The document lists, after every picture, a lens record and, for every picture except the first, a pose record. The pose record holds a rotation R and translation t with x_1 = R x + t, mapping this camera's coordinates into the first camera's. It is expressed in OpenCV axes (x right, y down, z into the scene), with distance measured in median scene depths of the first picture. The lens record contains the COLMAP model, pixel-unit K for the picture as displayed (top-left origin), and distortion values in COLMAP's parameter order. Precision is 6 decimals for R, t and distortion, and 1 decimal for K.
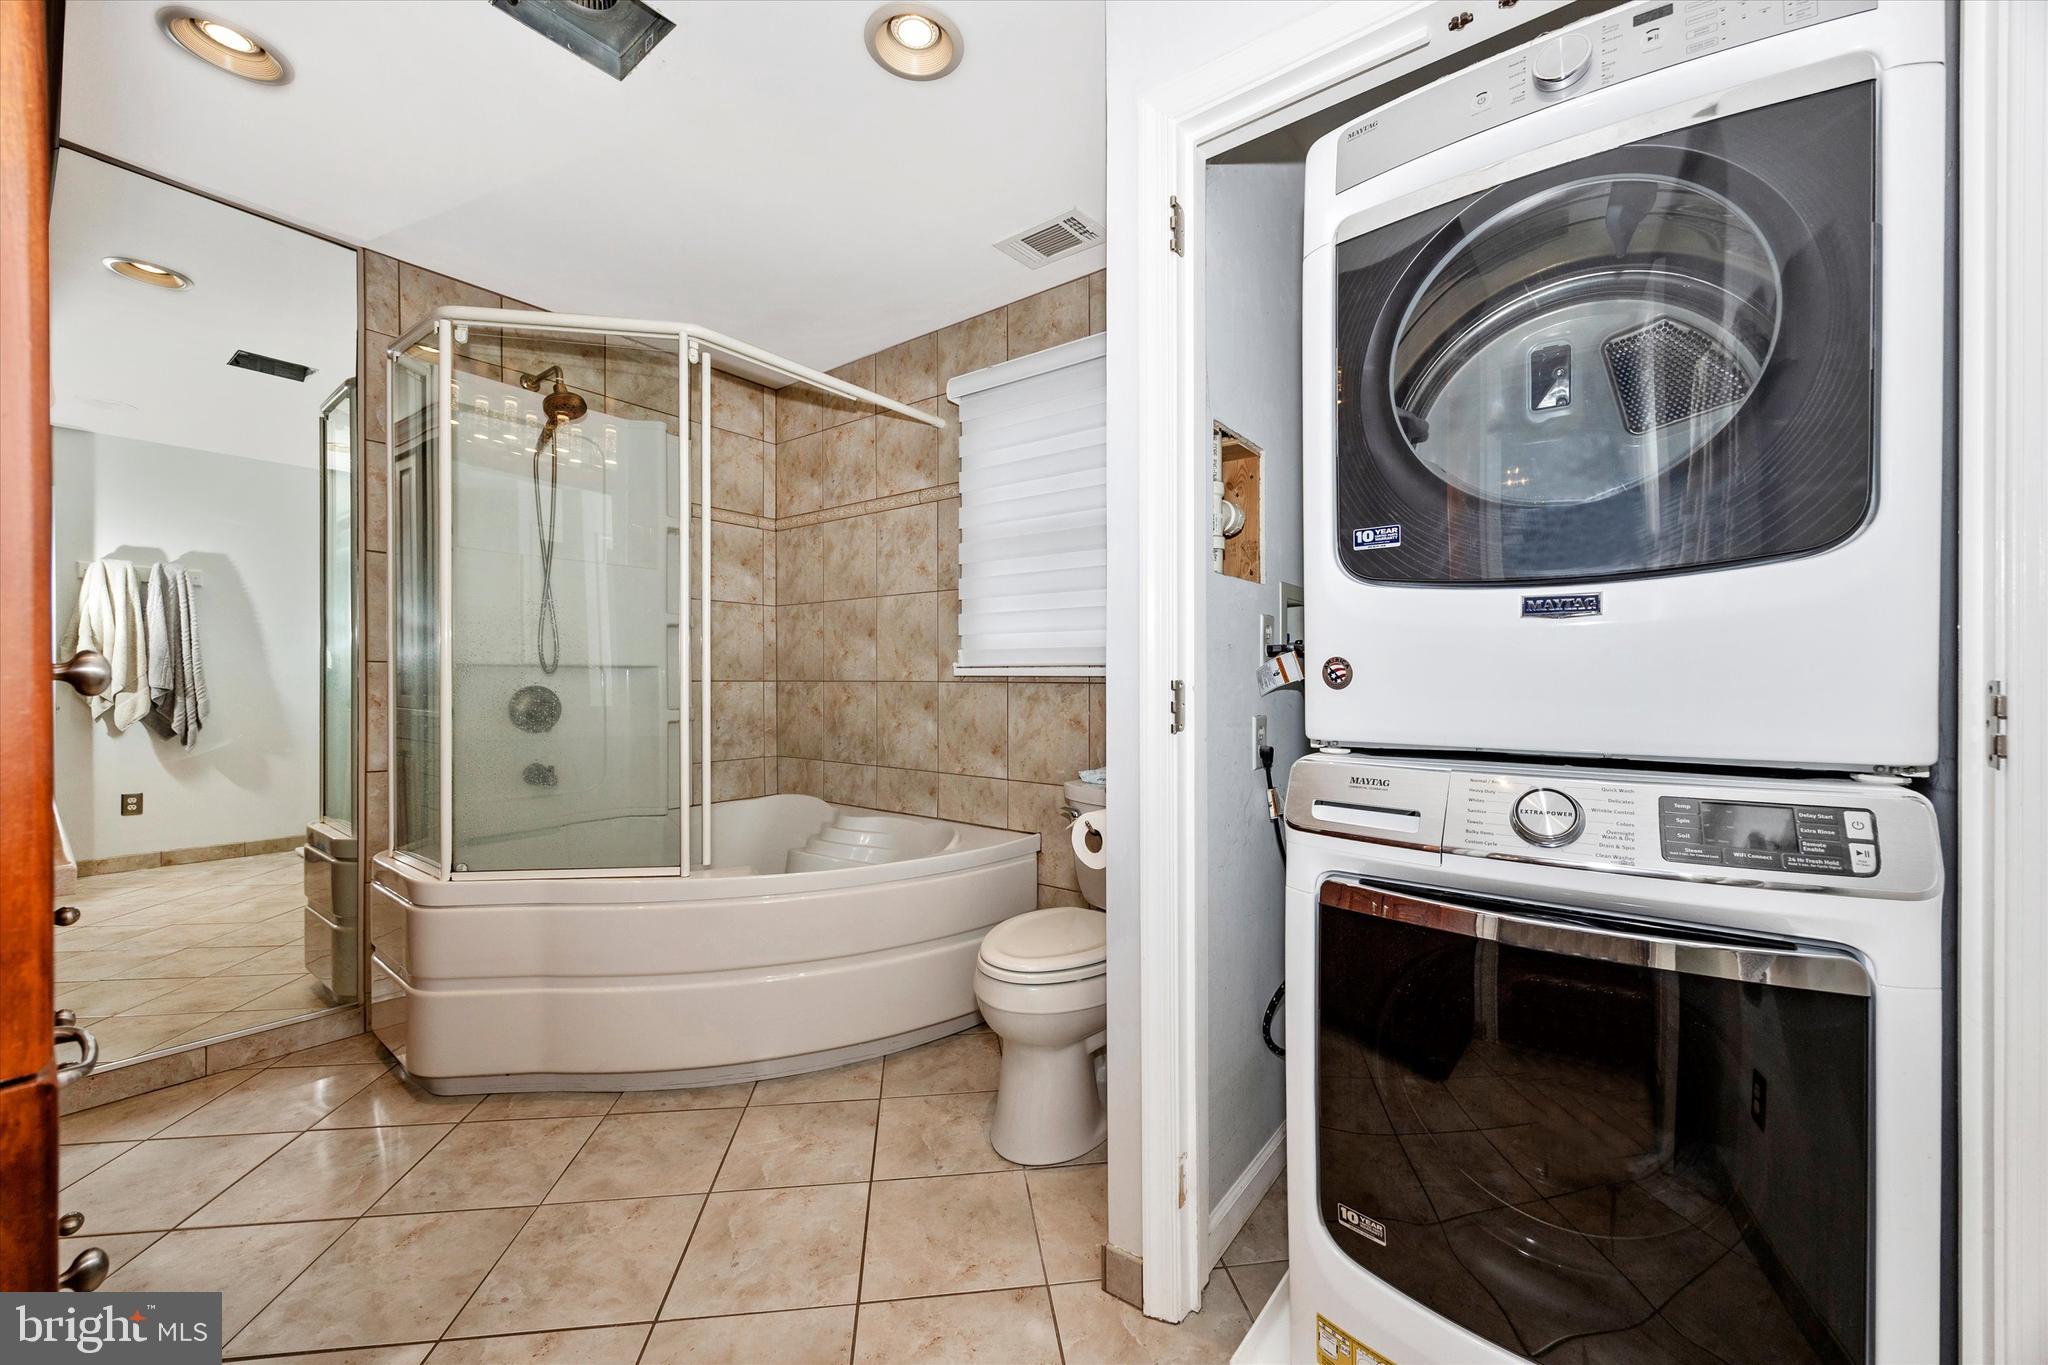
lens RADIAL K [[783.0, 0, 1031.7], [0, 783.0, 678.9], [0, 0, 1]] dist [-0.000942, -0.000161]
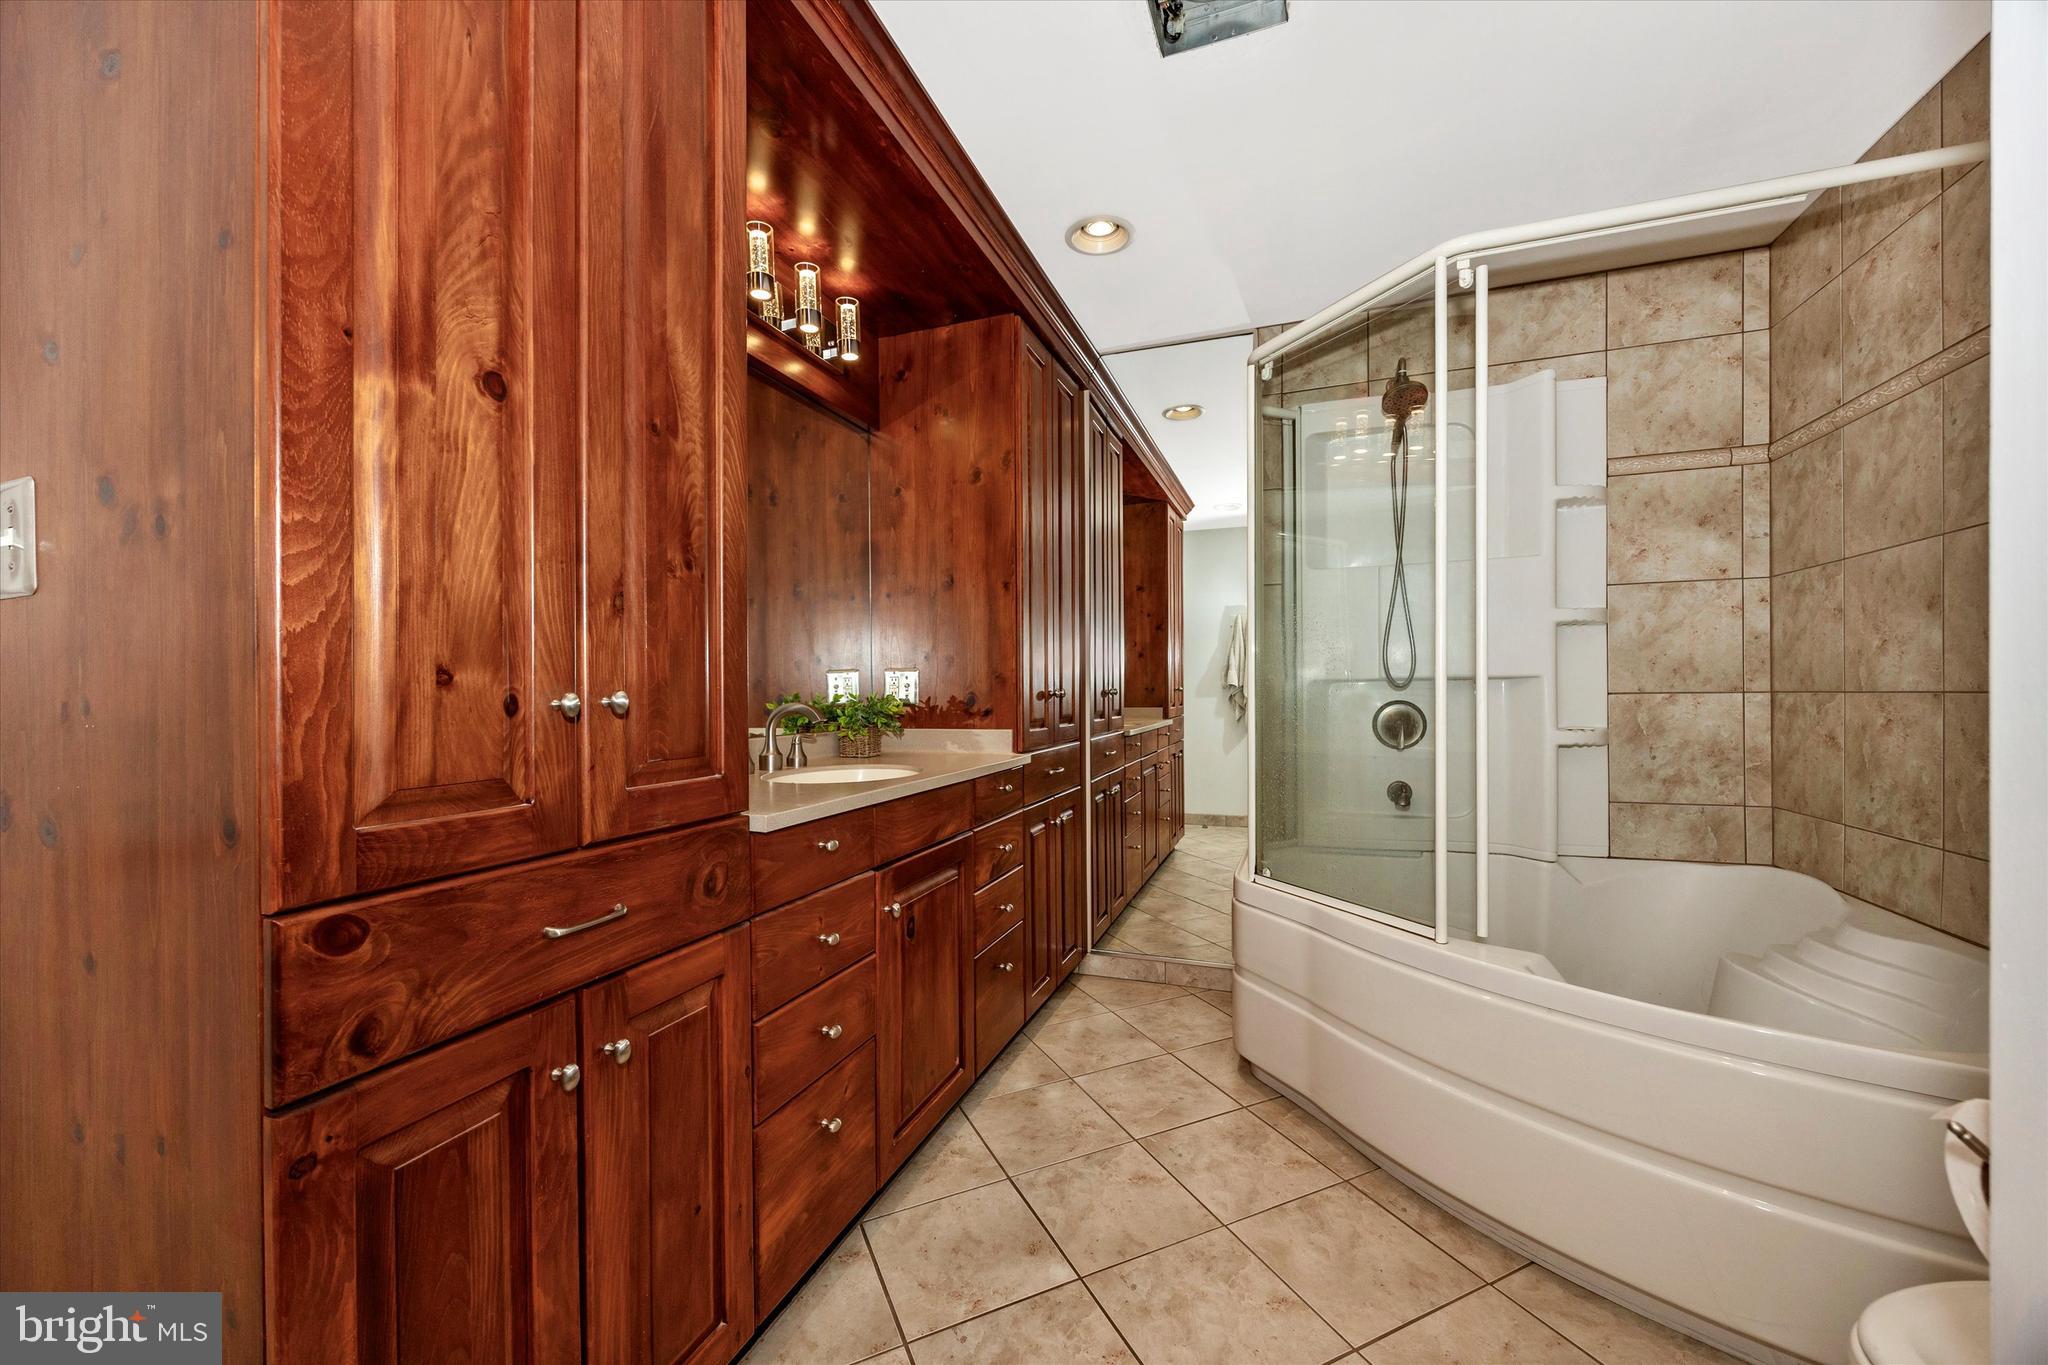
lens RADIAL K [[784.2, 0, 1037.7], [0, 784.2, 699.1], [0, 0, 1]] dist [-0.000660, -0.000151]
pose [[0.295321, 0.001140, -0.955397, 0.129606], [0.015041, 0.999870, 0.005842, -0.004662], [0.955280, -0.016096, 0.295266, 0.246024]]
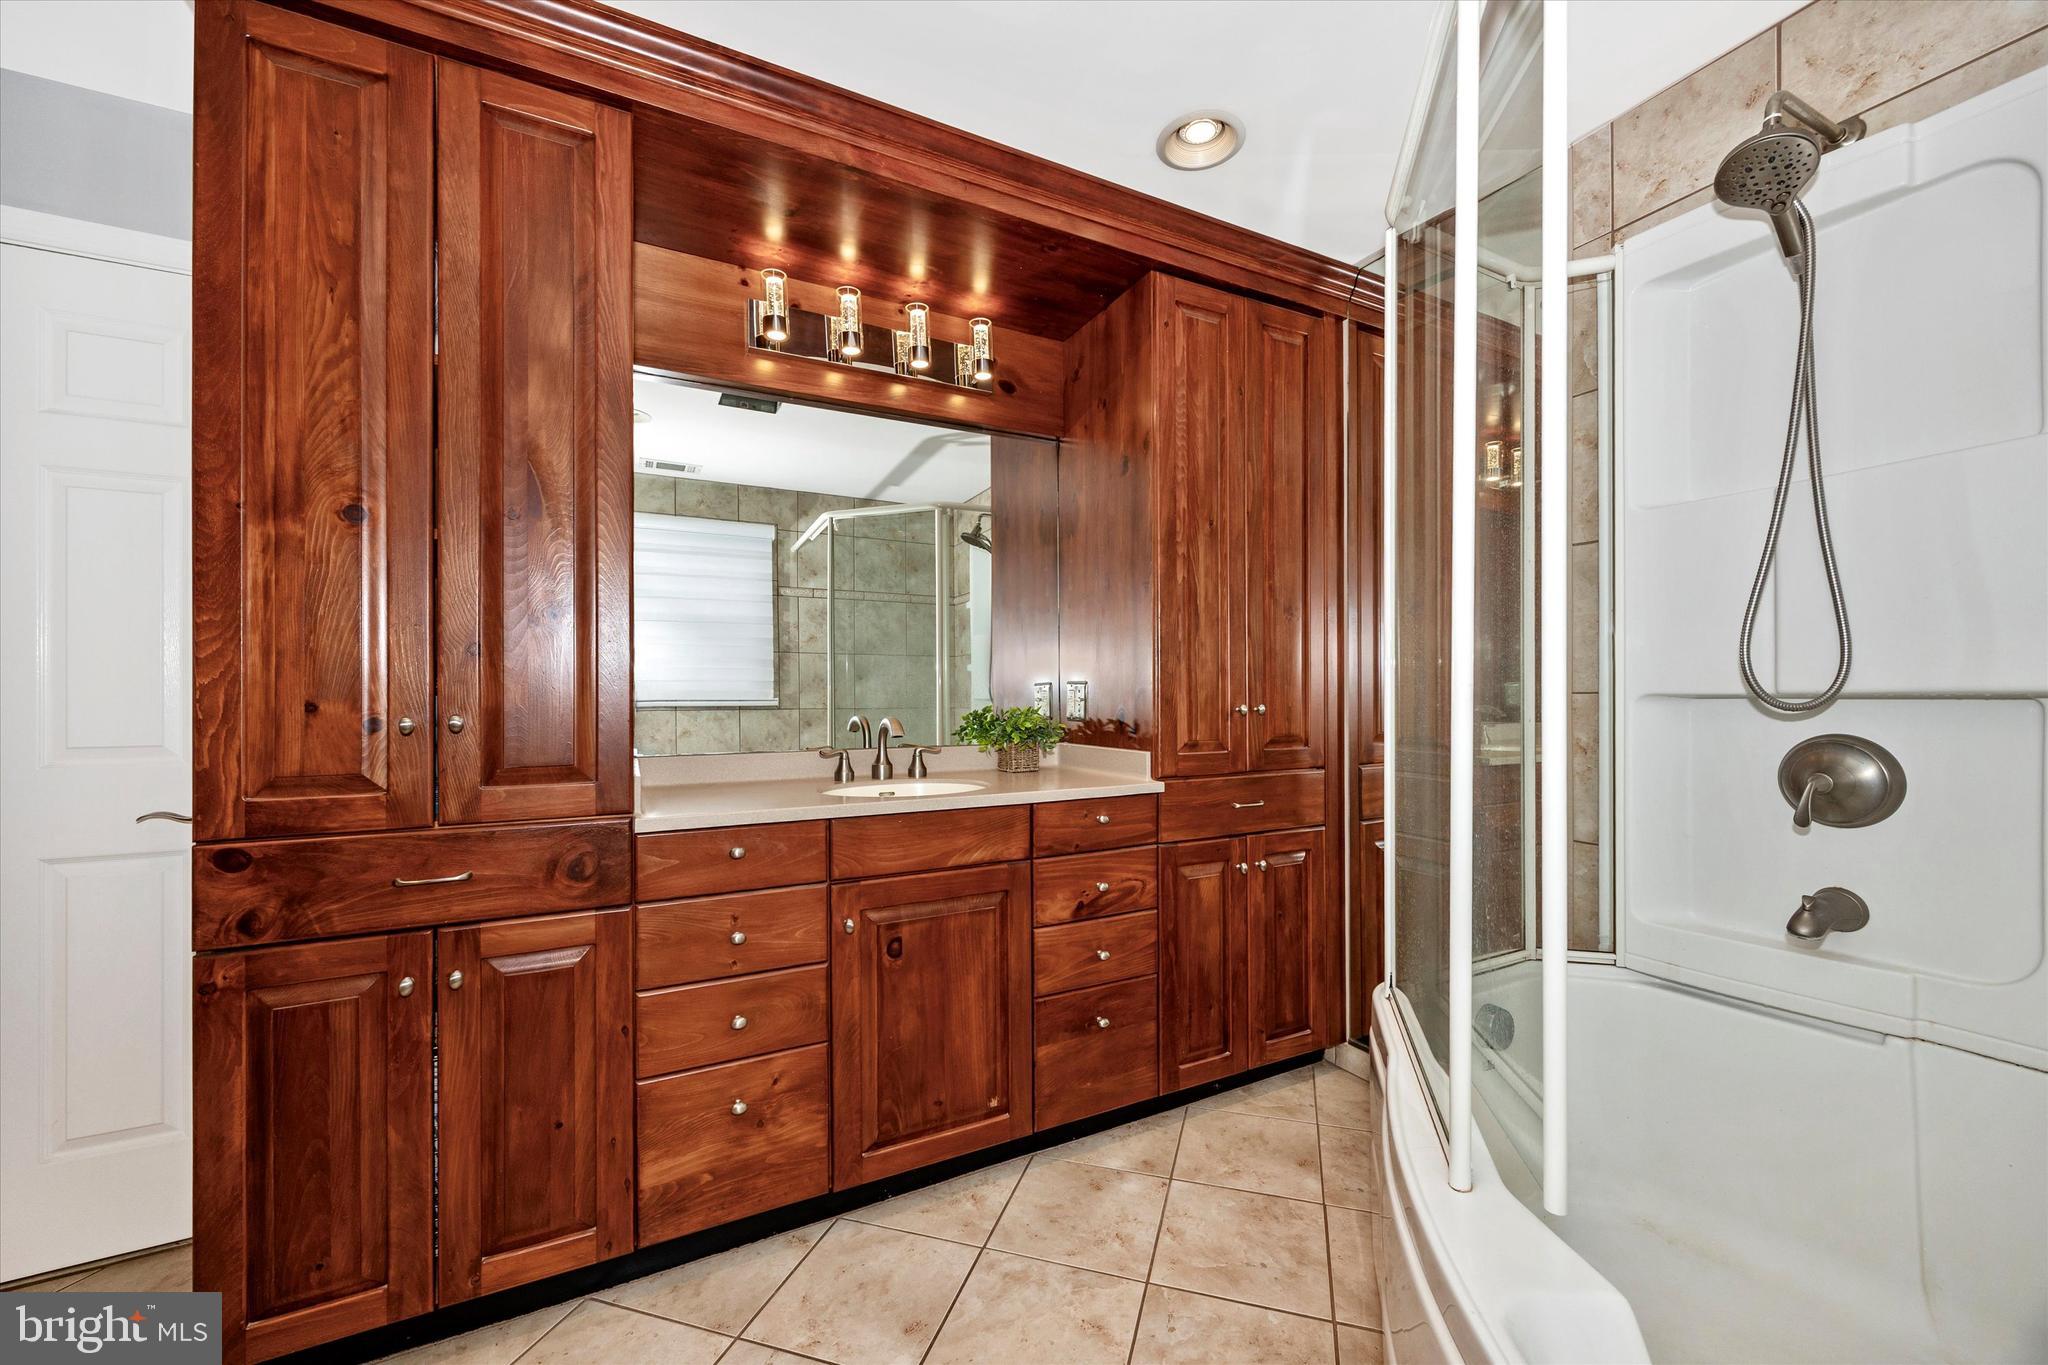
lens RADIAL K [[795.5, 0, 1071.7], [0, 795.5, 698.0], [0, 0, 1]] dist [-0.000498, -0.000127]
pose [[-0.427443, -0.000118, -0.904042, 0.033444], [0.006386, 0.999975, -0.003150, -0.014130], [0.904020, -0.007120, -0.427431, 0.651074]]
